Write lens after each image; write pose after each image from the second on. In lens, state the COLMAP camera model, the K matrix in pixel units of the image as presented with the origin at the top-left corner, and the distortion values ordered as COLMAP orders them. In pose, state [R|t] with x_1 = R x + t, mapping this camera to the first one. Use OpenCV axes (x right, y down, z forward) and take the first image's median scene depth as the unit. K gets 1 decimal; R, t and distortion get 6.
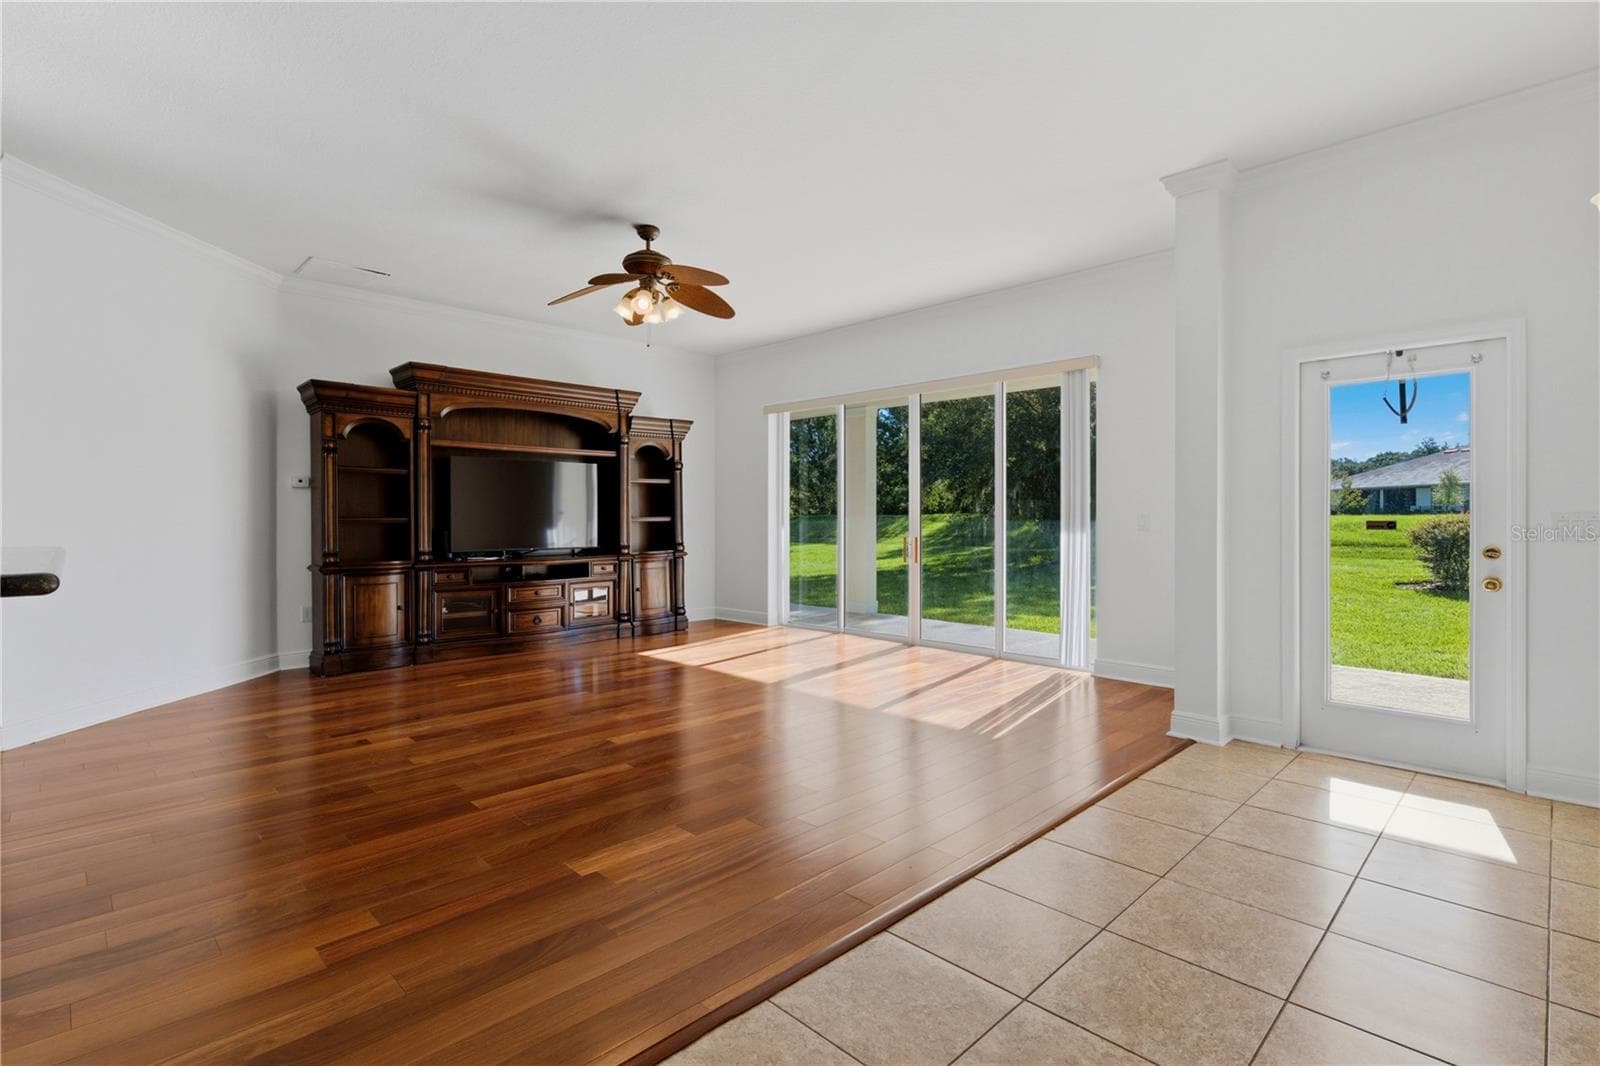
lens RADIAL K [[754.9, 0, 803.8], [0, 754.9, 522.1], [0, 0, 1]] dist [-0.000626, -0.014003]
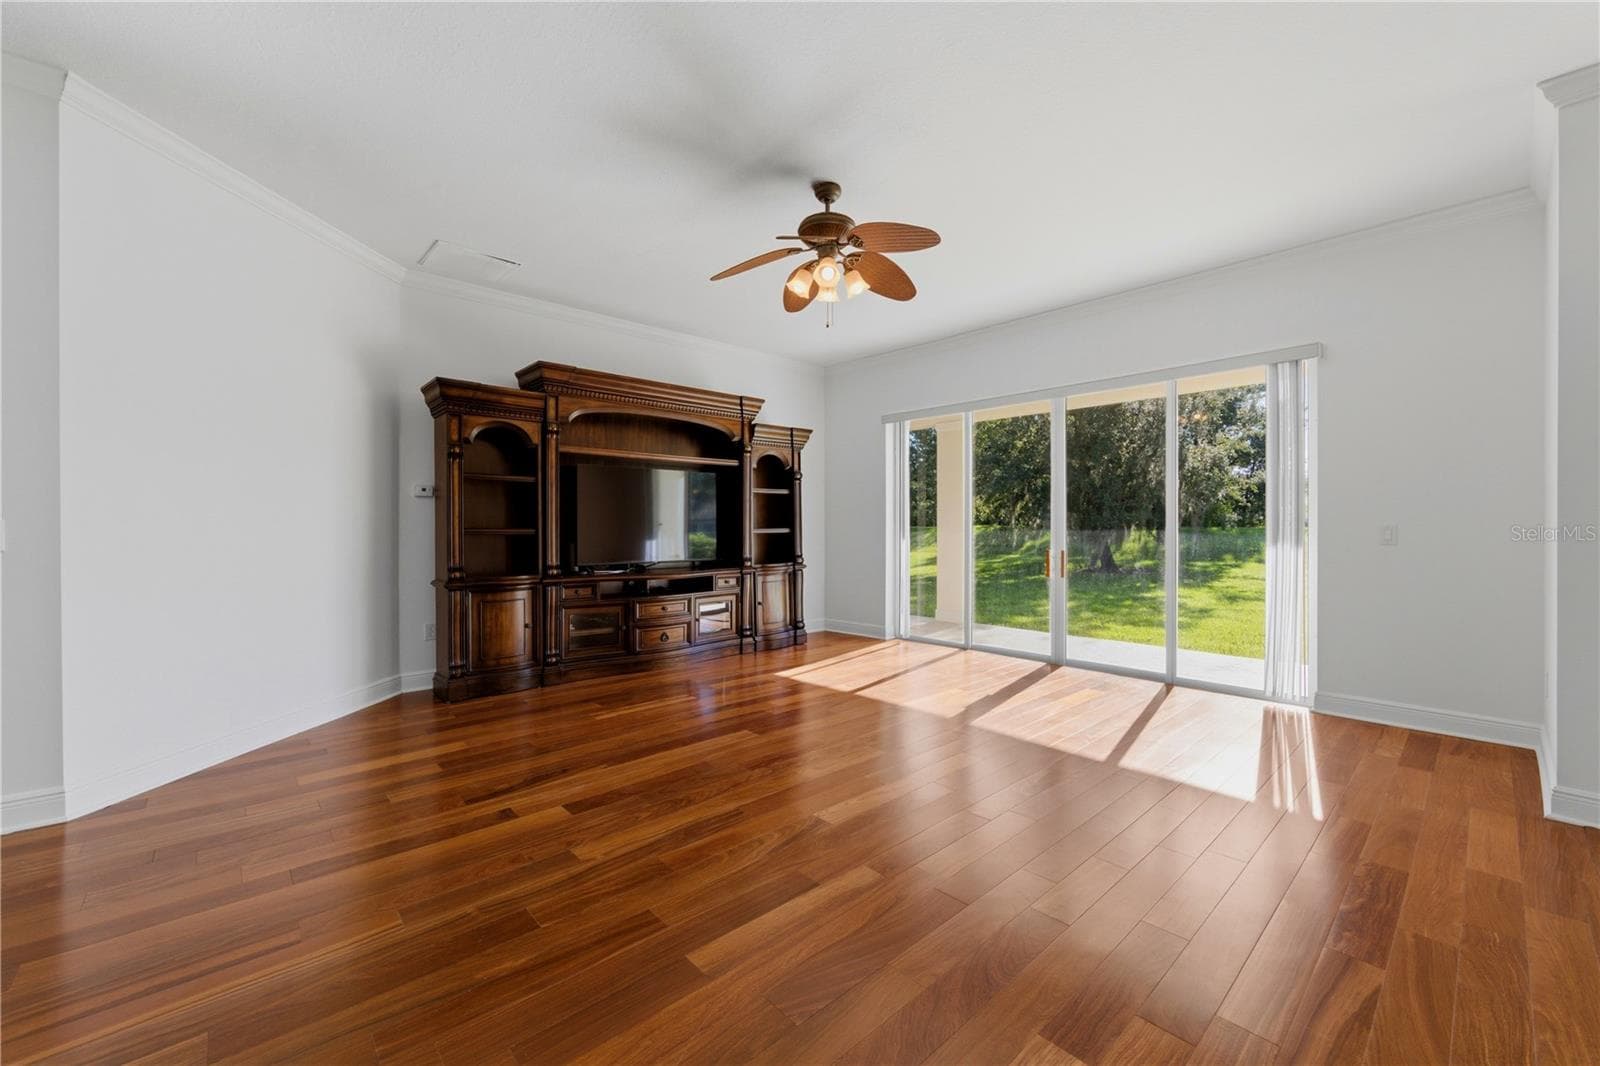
lens RADIAL K [[640.5, 0, 799.3], [0, 640.5, 531.6], [0, 0, 1]] dist [-0.014850, 0.000024]
pose [[0.998861, 0.000839, -0.047697, -0.158843], [-0.000919, 0.999998, -0.001648, -0.001715], [0.047696, 0.001690, 0.998860, 0.222589]]
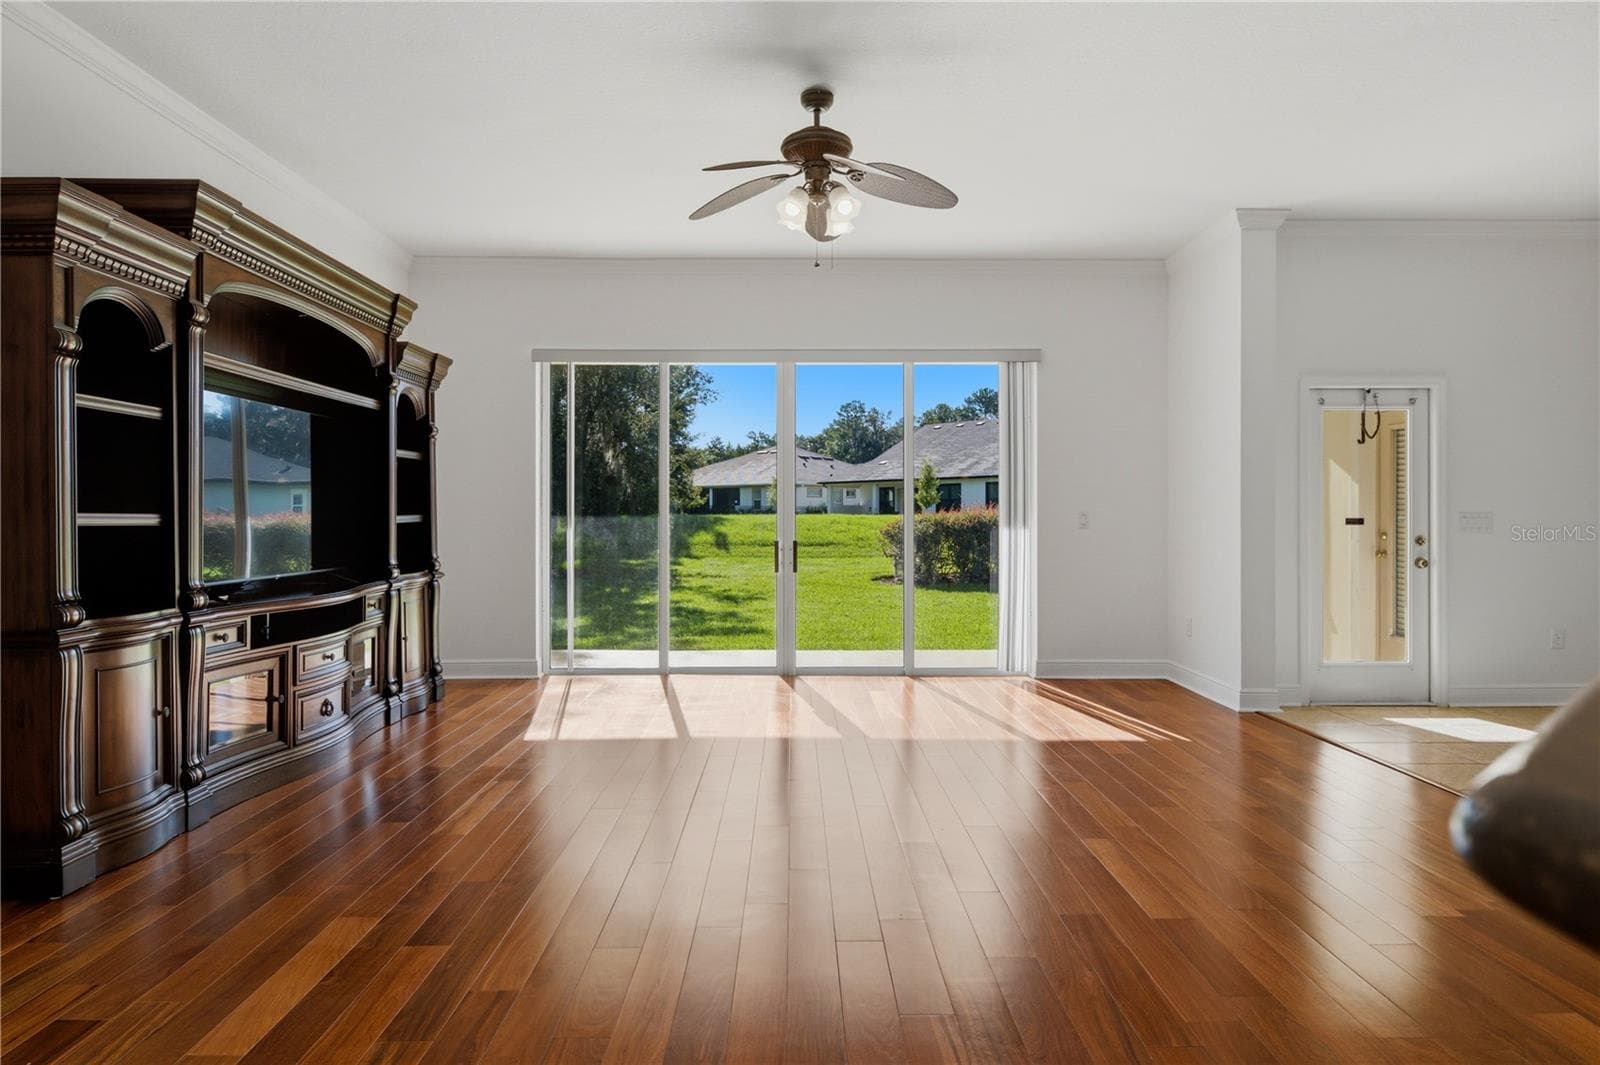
lens RADIAL K [[981.2, 0, 798.9], [0, 981.2, 516.1], [0, 0, 1]] dist [0.000221, 0.000198]
pose [[0.700936, 0.000665, 0.713223, -0.669646], [0.004804, 0.999972, -0.005653, -0.000015], [-0.713208, 0.007389, 0.700914, 0.298994]]
